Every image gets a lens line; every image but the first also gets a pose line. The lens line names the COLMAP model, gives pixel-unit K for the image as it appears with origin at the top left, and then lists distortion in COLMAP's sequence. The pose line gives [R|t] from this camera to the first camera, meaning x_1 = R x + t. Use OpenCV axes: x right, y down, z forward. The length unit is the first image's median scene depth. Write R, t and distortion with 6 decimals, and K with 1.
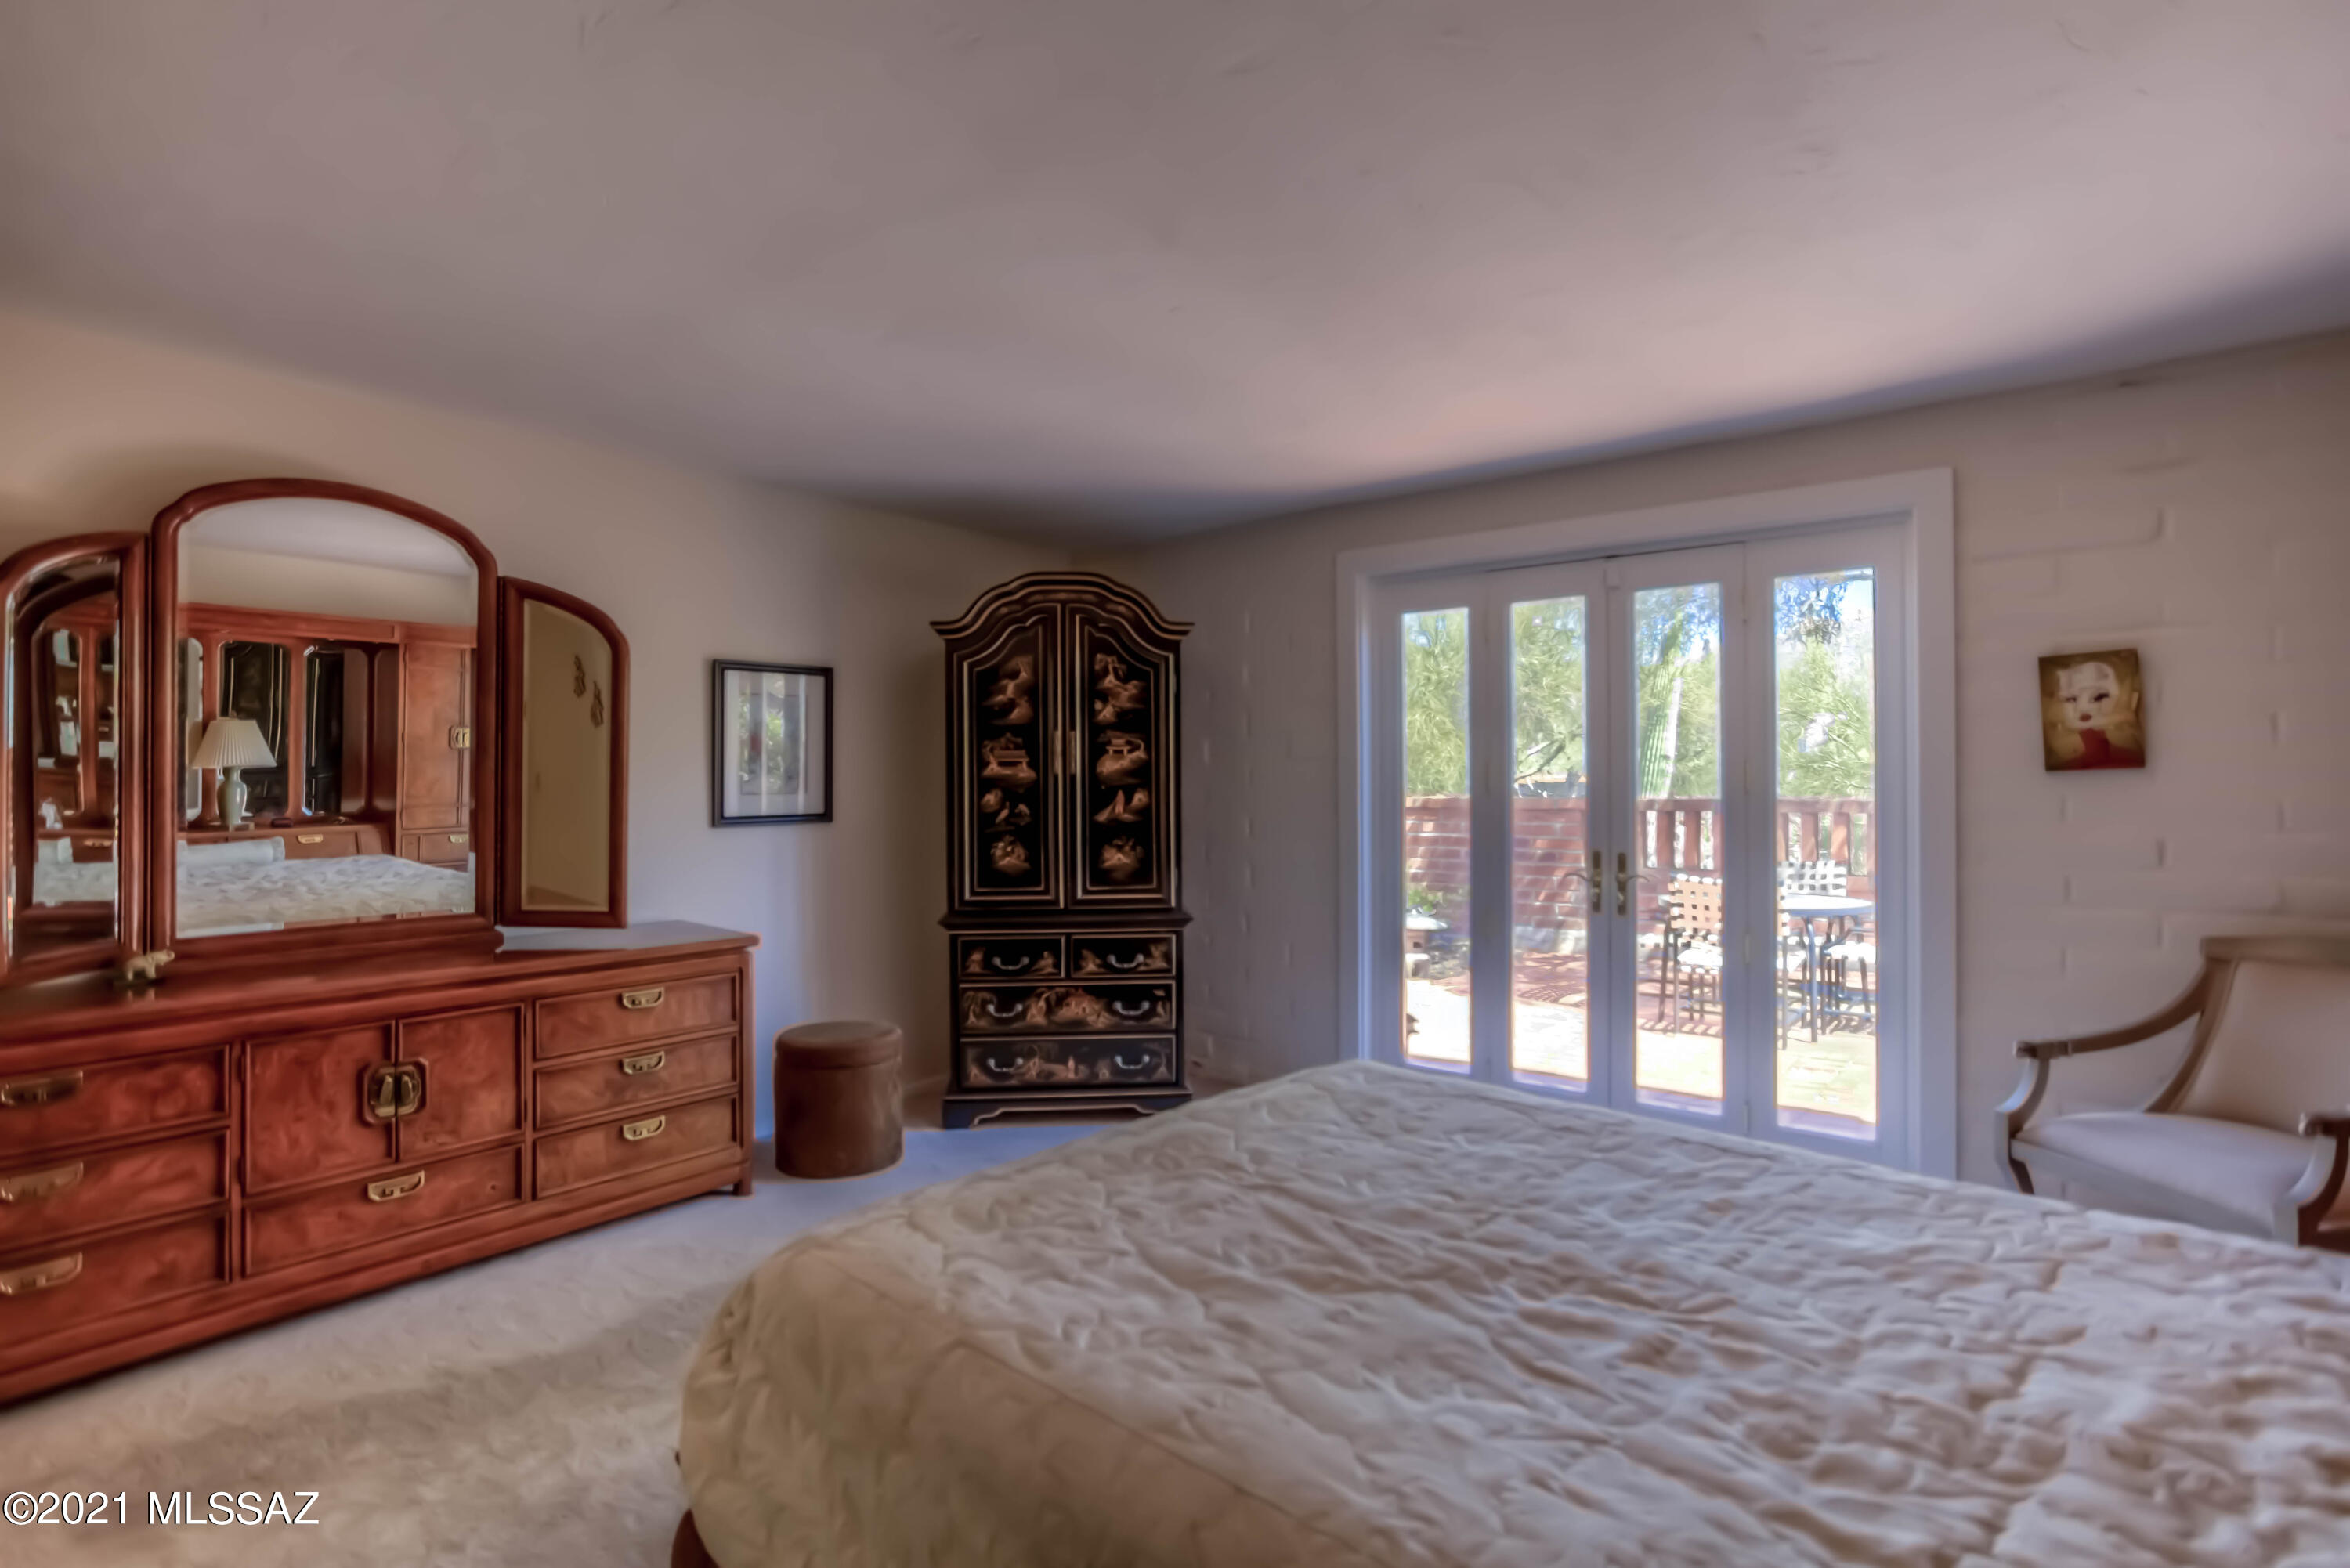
lens RADIAL K [[1165.6, 0, 1184.6], [0, 1165.6, 784.0], [0, 0, 1]] dist [-0.027409, 0.008195]
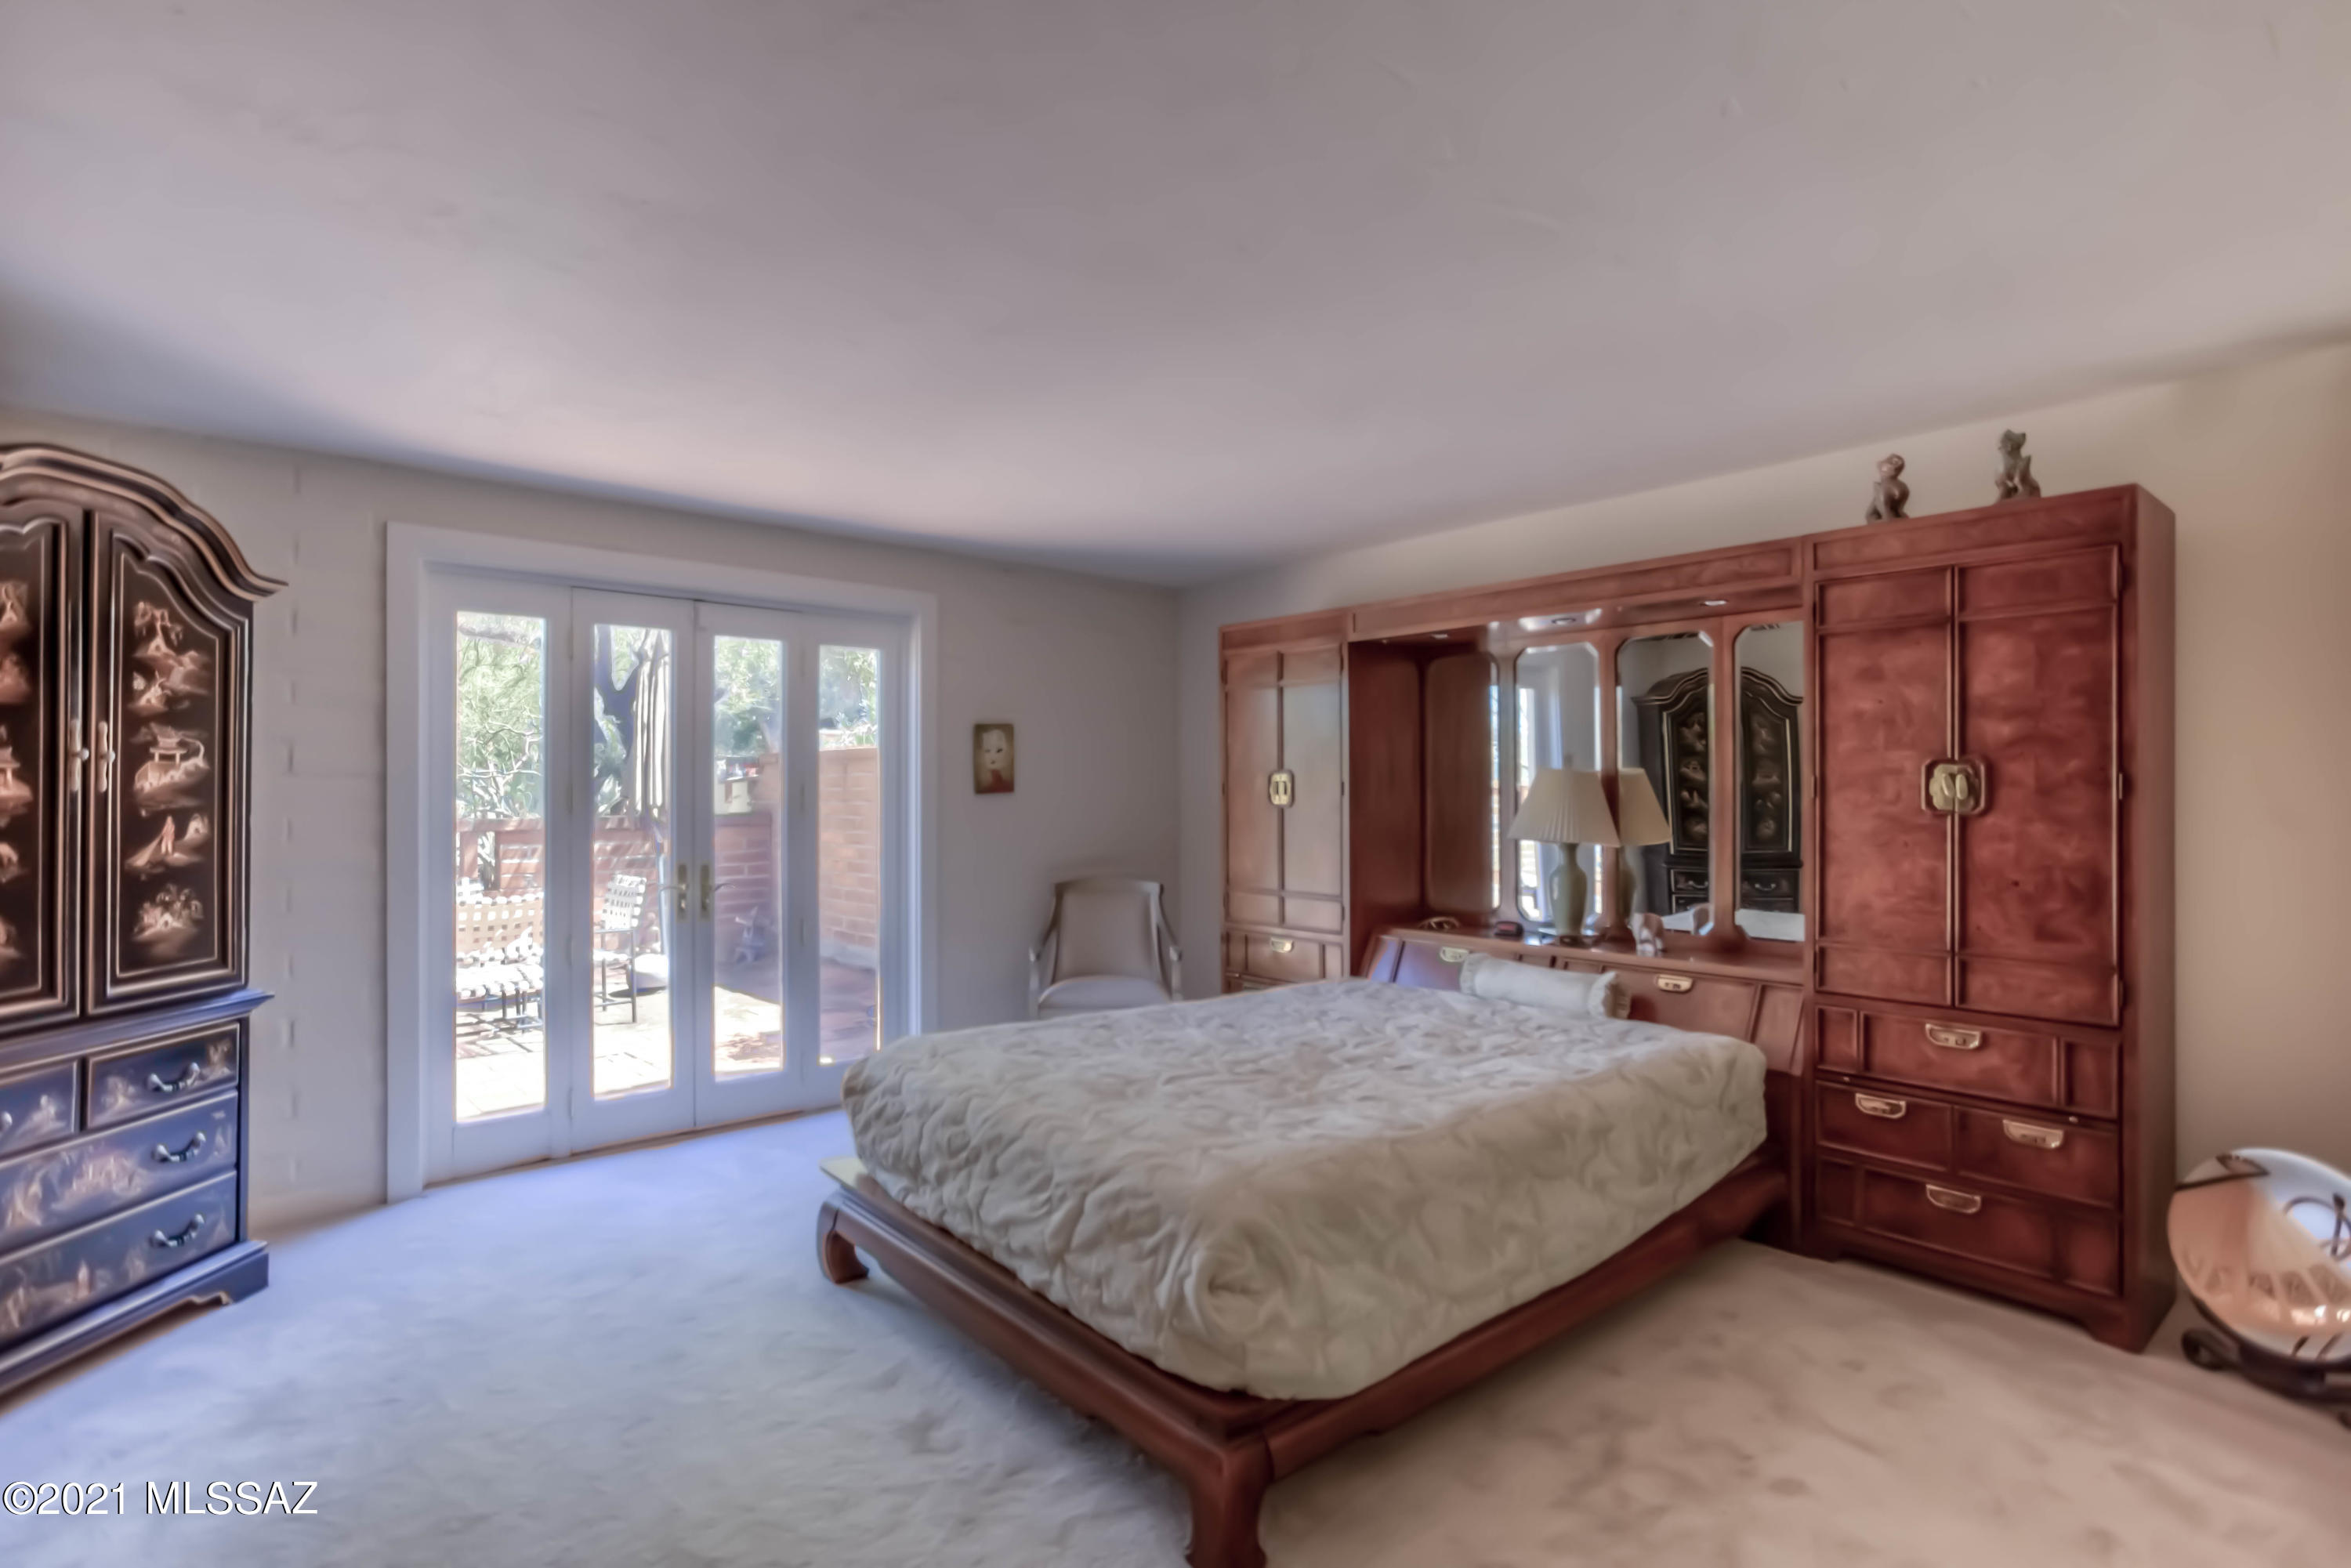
lens RADIAL K [[1166.2, 0, 1187.9], [0, 1166.2, 780.9], [0, 0, 1]] dist [-0.027409, 0.008195]
pose [[0.123046, 0.015063, 0.992287, -0.619258], [0.006249, 0.999853, -0.015953, -0.001016], [-0.992381, 0.008164, 0.122934, 0.359744]]
